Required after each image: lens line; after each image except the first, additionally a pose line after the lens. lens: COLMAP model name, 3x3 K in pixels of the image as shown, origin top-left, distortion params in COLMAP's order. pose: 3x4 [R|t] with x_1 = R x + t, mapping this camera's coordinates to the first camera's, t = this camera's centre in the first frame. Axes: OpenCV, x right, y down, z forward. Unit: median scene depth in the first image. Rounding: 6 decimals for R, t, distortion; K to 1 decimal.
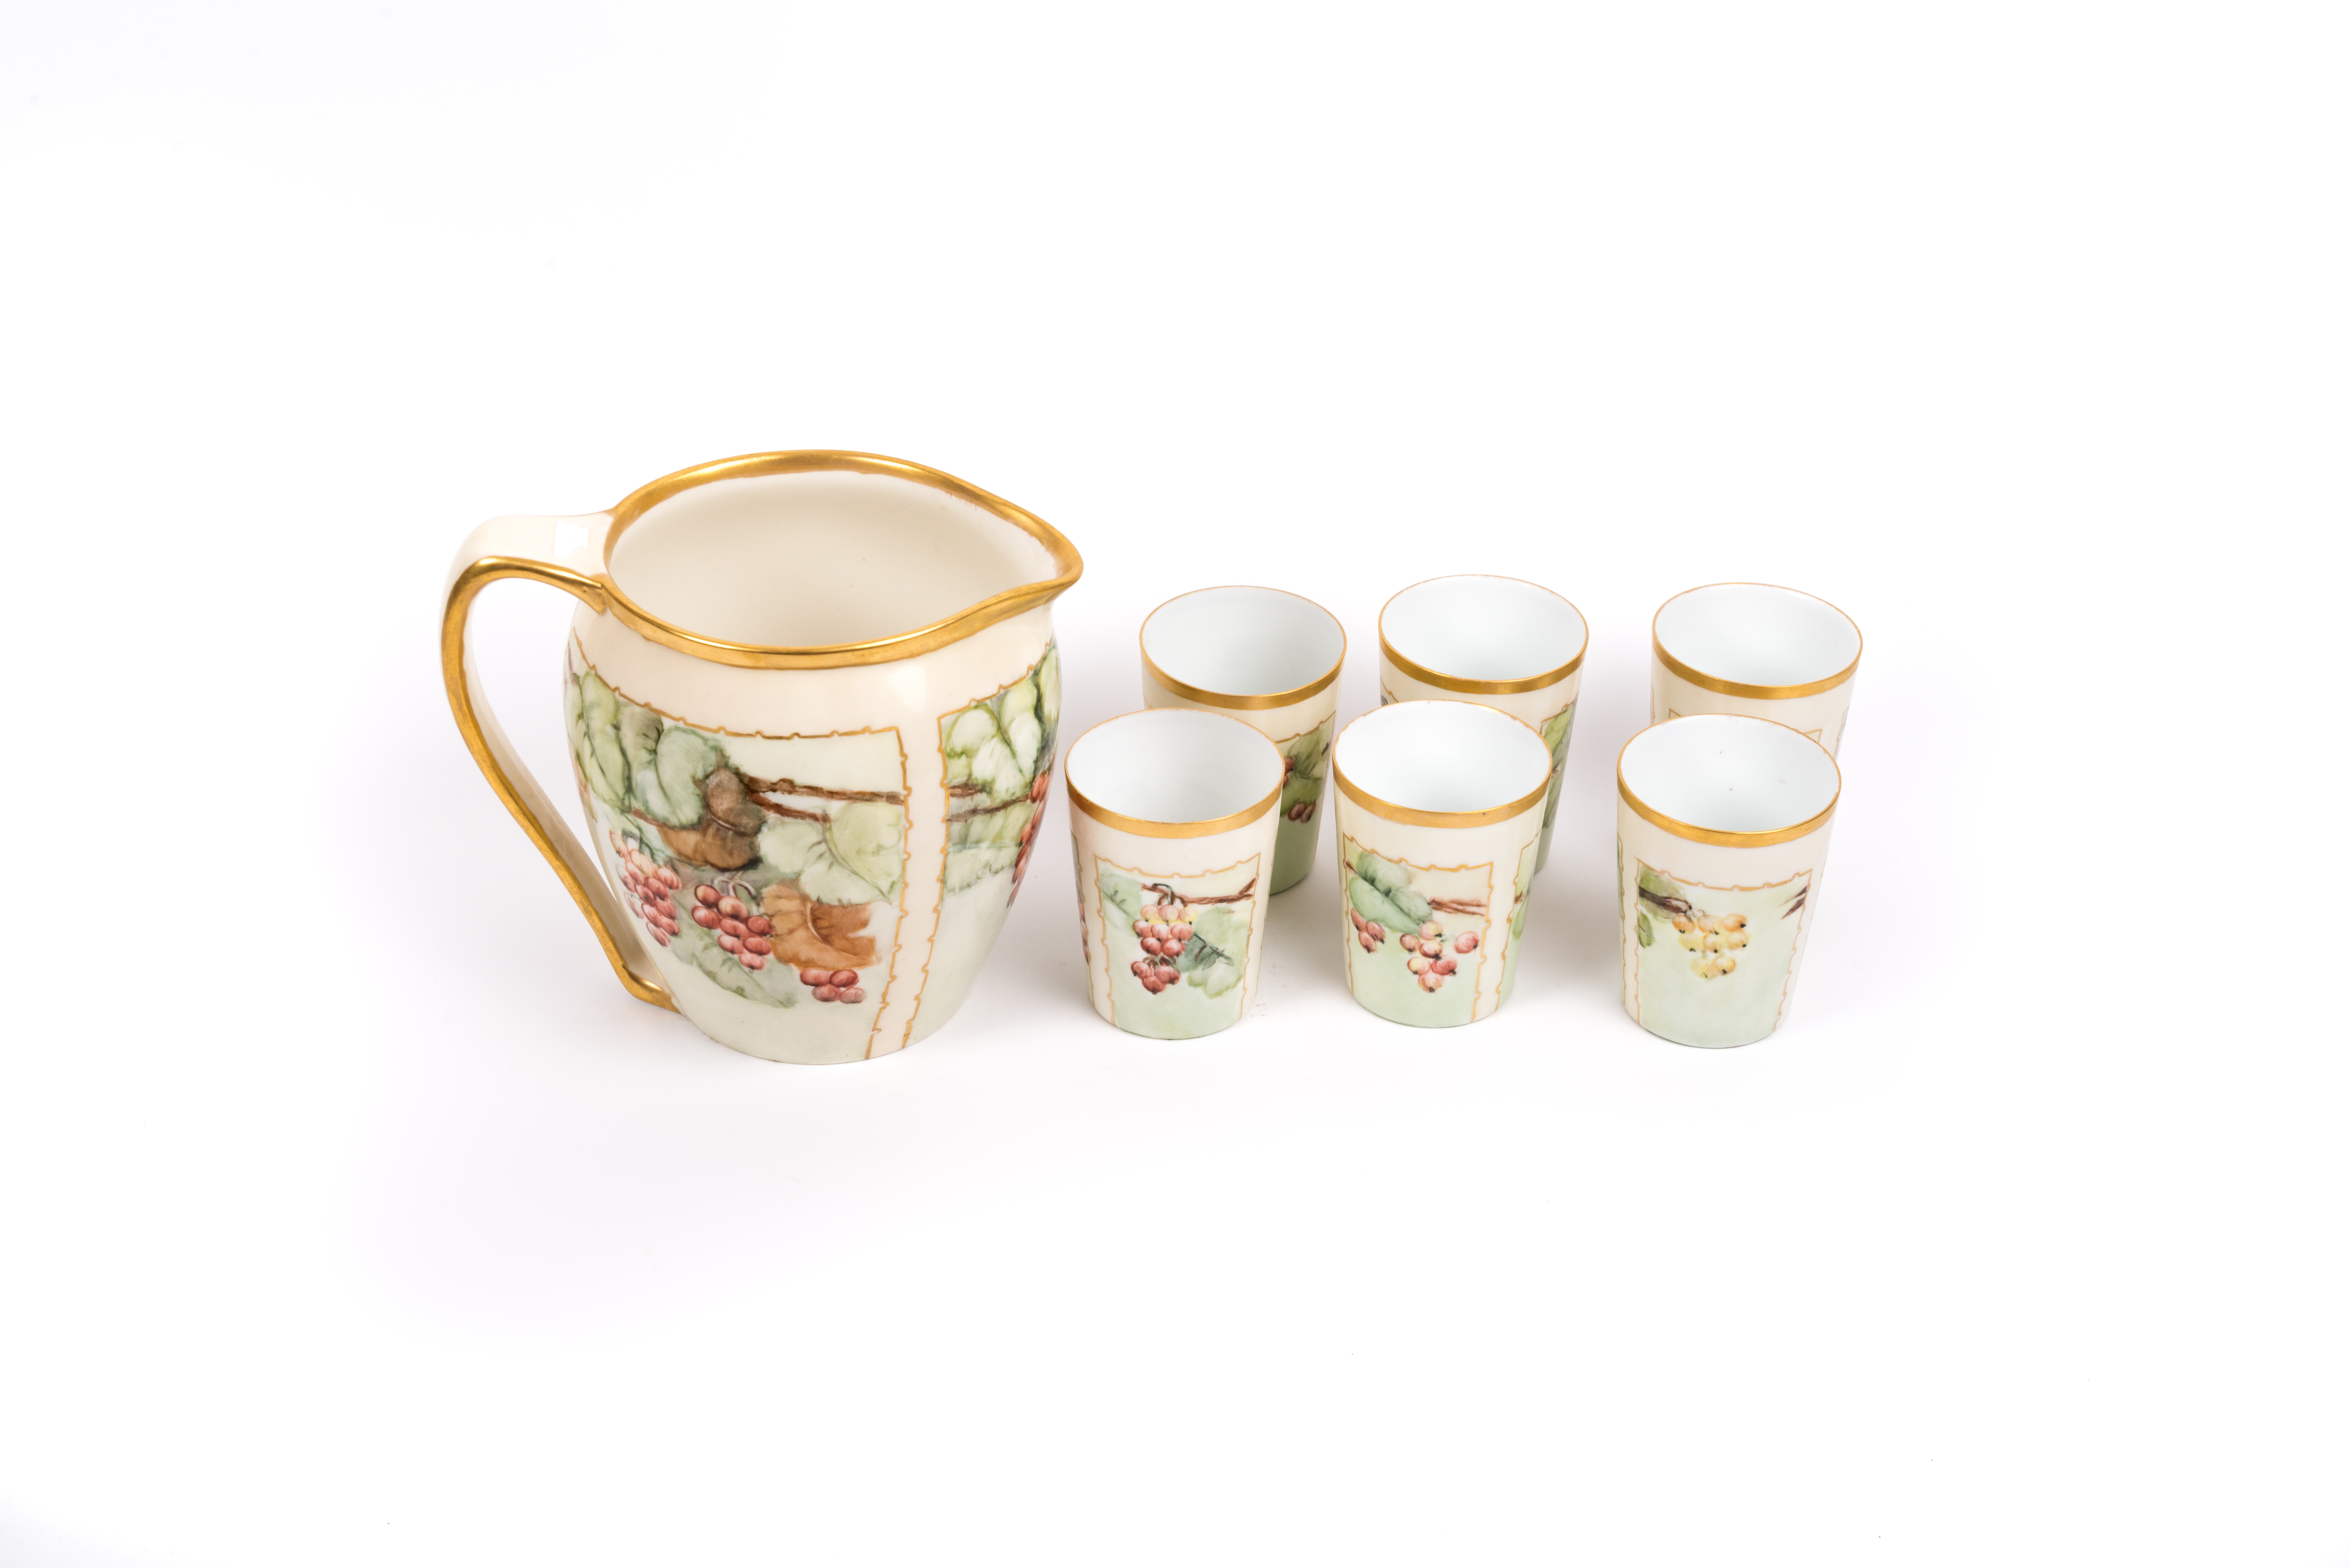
lens RADIAL K [[3839.3, 0, 1158.7], [0, 3839.3, 833.7], [0, 0, 1]] dist [-0.007115, -0.018429]
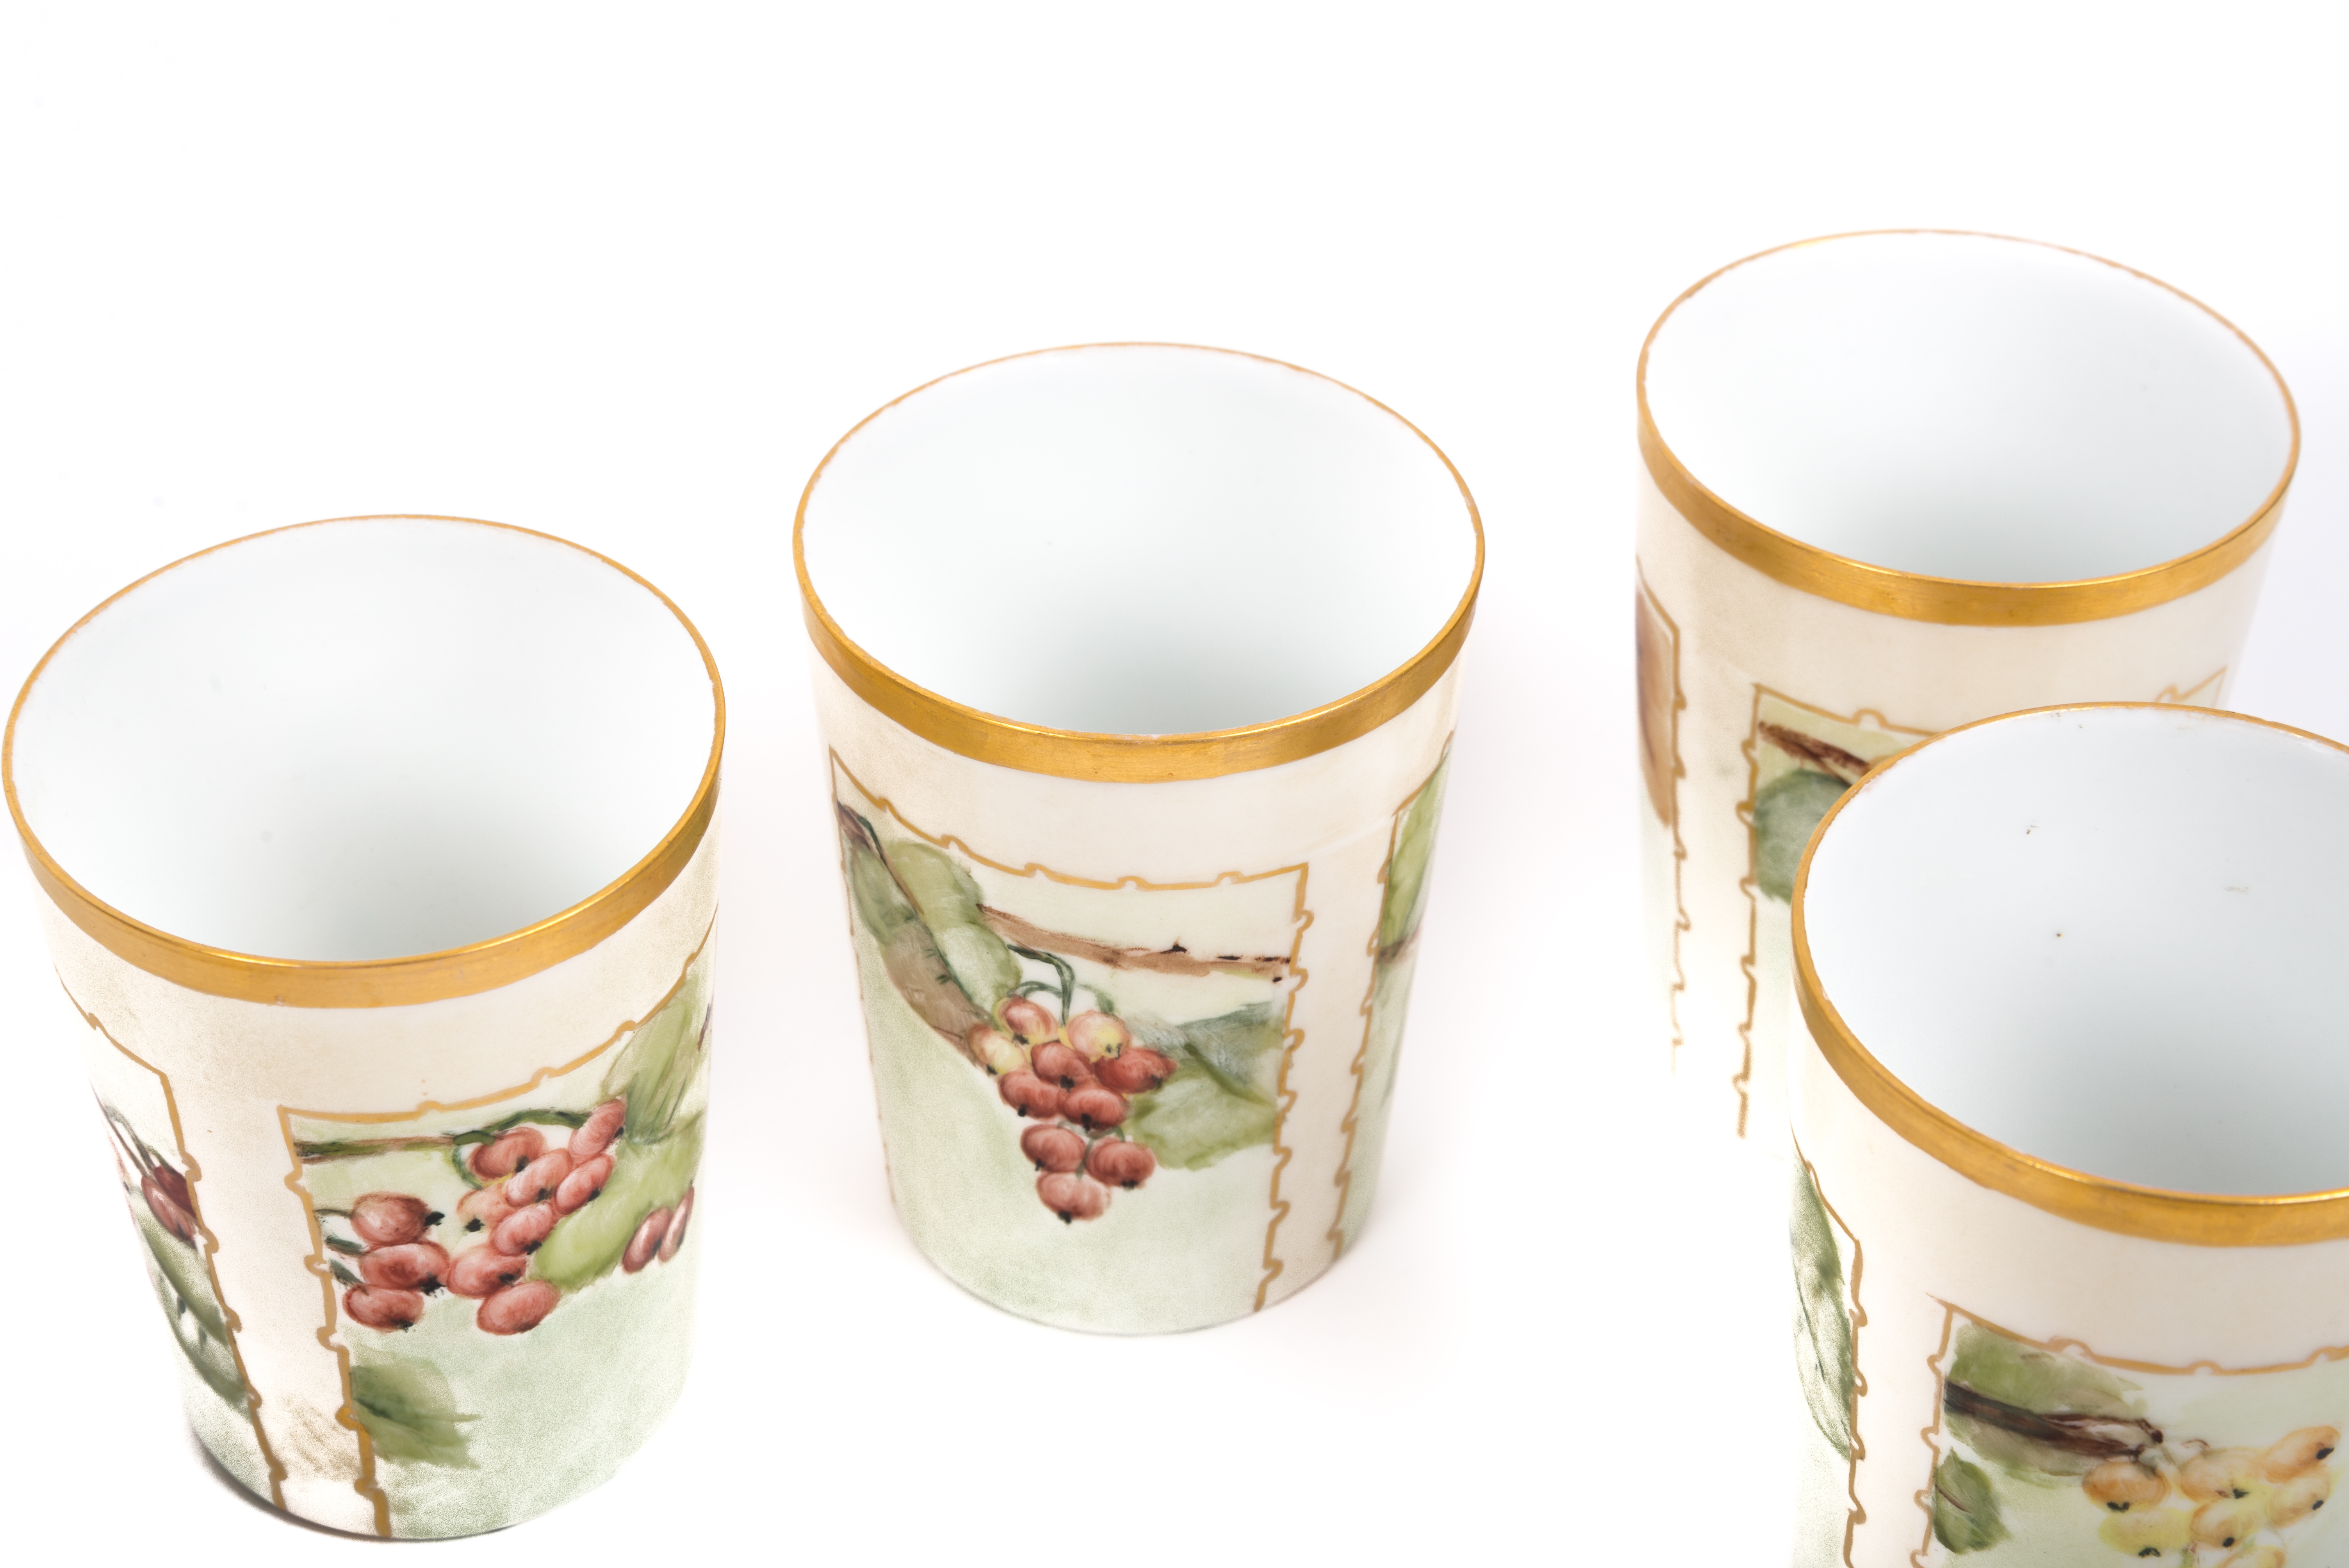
lens RADIAL K [[4671.9, 0, 1177.7], [0, 4671.9, 876.6], [0, 0, 1]] dist [-0.082523, 0.245672]
pose [[0.952760, -0.197964, 0.230345, -0.003452], [0.172668, 0.976961, 0.125429, -0.079458], [-0.249869, -0.079731, 0.964991, 0.696438]]
